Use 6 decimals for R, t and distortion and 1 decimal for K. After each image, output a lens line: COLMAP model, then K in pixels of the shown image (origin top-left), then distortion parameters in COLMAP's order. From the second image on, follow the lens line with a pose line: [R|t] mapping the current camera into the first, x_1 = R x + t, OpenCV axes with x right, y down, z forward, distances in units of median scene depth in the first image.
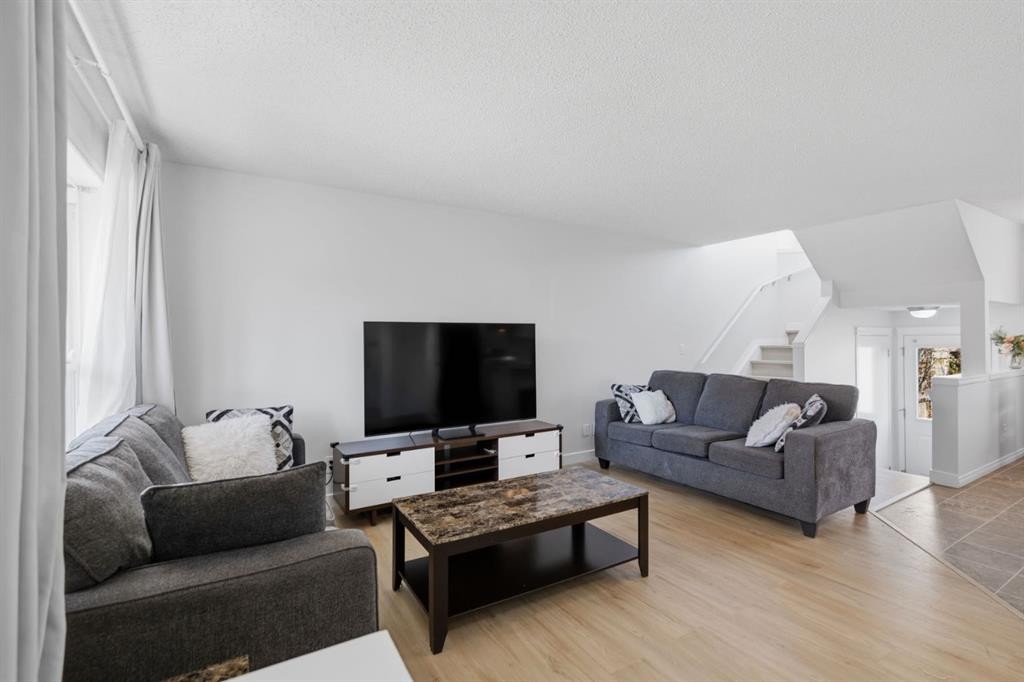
lens RADIAL K [[470.3, 0, 517.1], [0, 470.3, 336.8], [0, 0, 1]] dist [-0.005038, 0.001196]
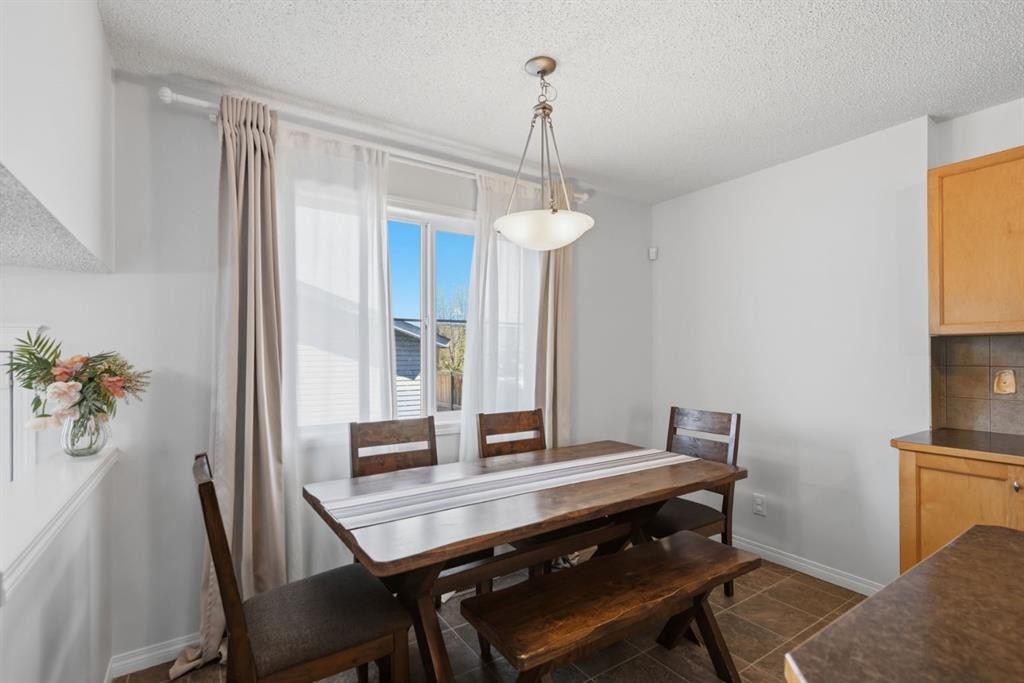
lens RADIAL K [[470.3, 0, 511.2], [0, 470.3, 346.8], [0, 0, 1]] dist [-0.005038, 0.001196]
pose [[-0.036451, 0.021883, 0.999096, 1.041749], [-0.004700, 0.999745, -0.022068, -0.004725], [-0.999324, -0.005500, -0.036339, 1.027570]]
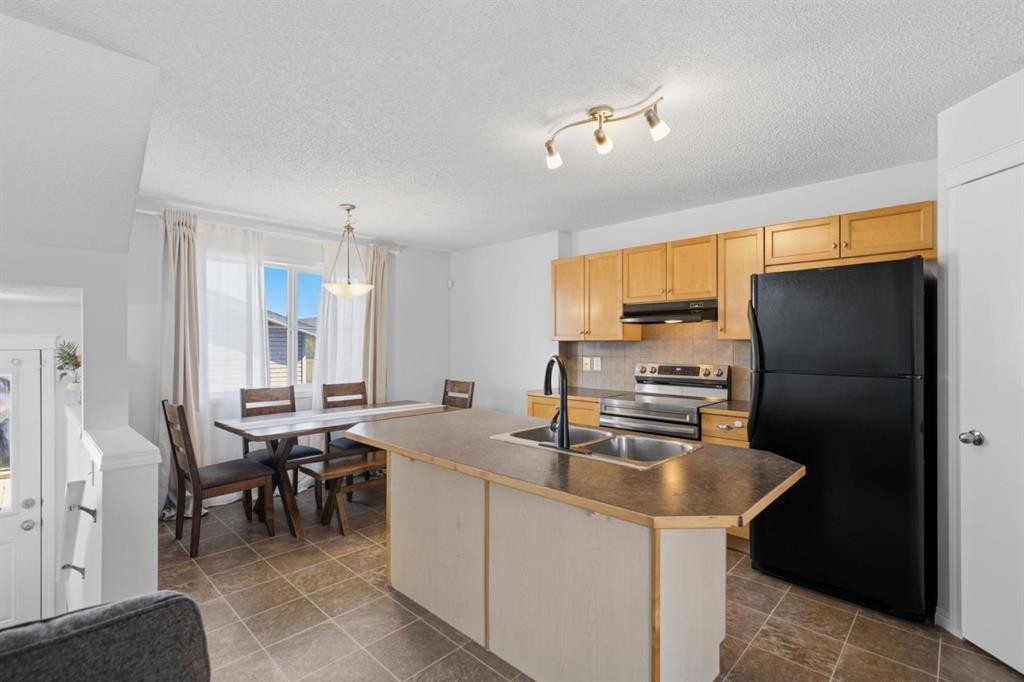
lens RADIAL K [[470.3, 0, 515.4], [0, 470.3, 341.3], [0, 0, 1]] dist [-0.005038, 0.001196]
pose [[-0.260474, 0.009909, 0.965430, 0.444566], [-0.007544, 0.999896, -0.012298, -0.018561], [-0.965451, -0.010487, -0.260372, 0.884552]]
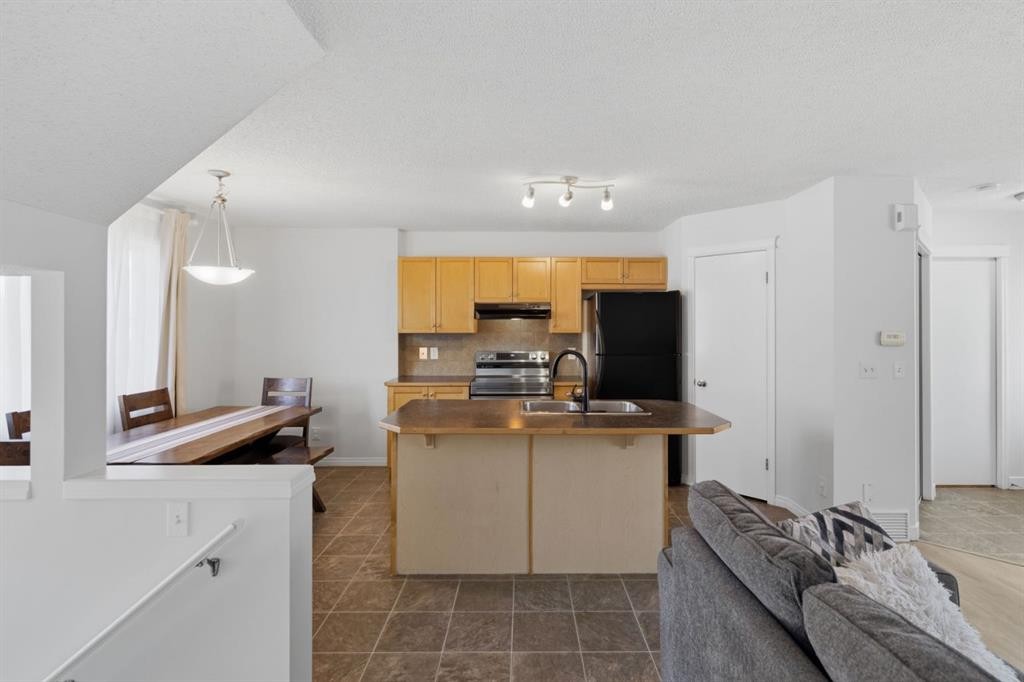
lens RADIAL K [[470.3, 0, 518.1], [0, 470.3, 337.2], [0, 0, 1]] dist [-0.005038, 0.001196]
pose [[-0.855889, -0.001942, 0.517156, 0.645806], [0.002372, 0.999968, 0.007680, -0.034744], [-0.517154, 0.007800, -0.855857, 1.431147]]
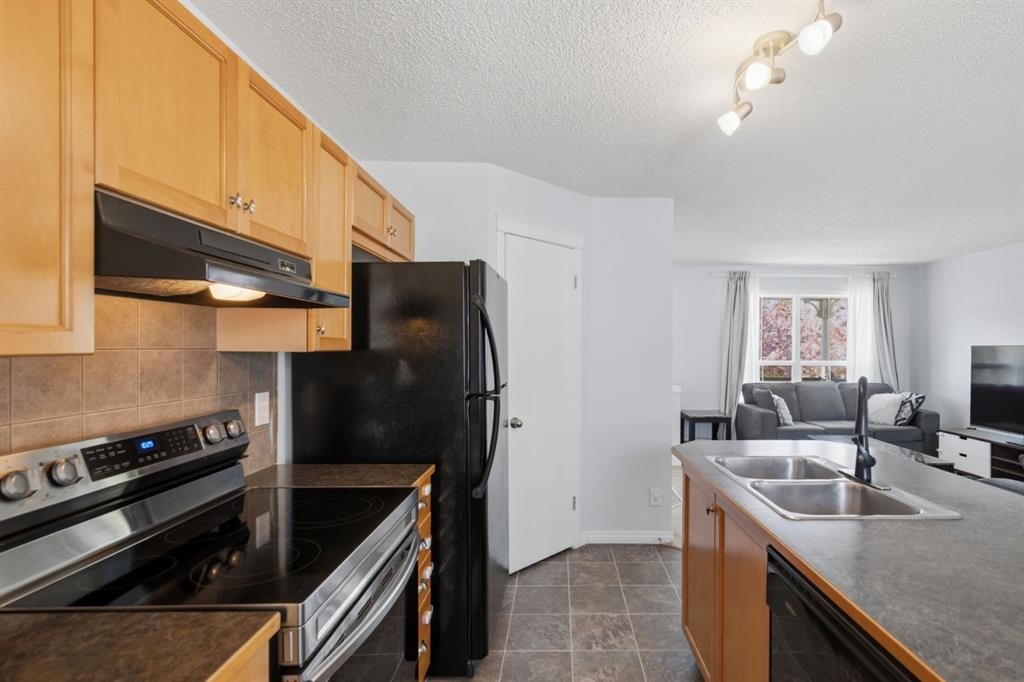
lens RADIAL K [[470.3, 0, 584.0], [0, 470.3, 360.4], [0, 0, 1]] dist [-0.005038, 0.001196]
pose [[-0.498817, 0.028618, -0.866234, 1.502496], [0.005768, 0.999542, 0.029700, -0.038112], [0.866688, 0.009819, -0.498754, 0.675875]]
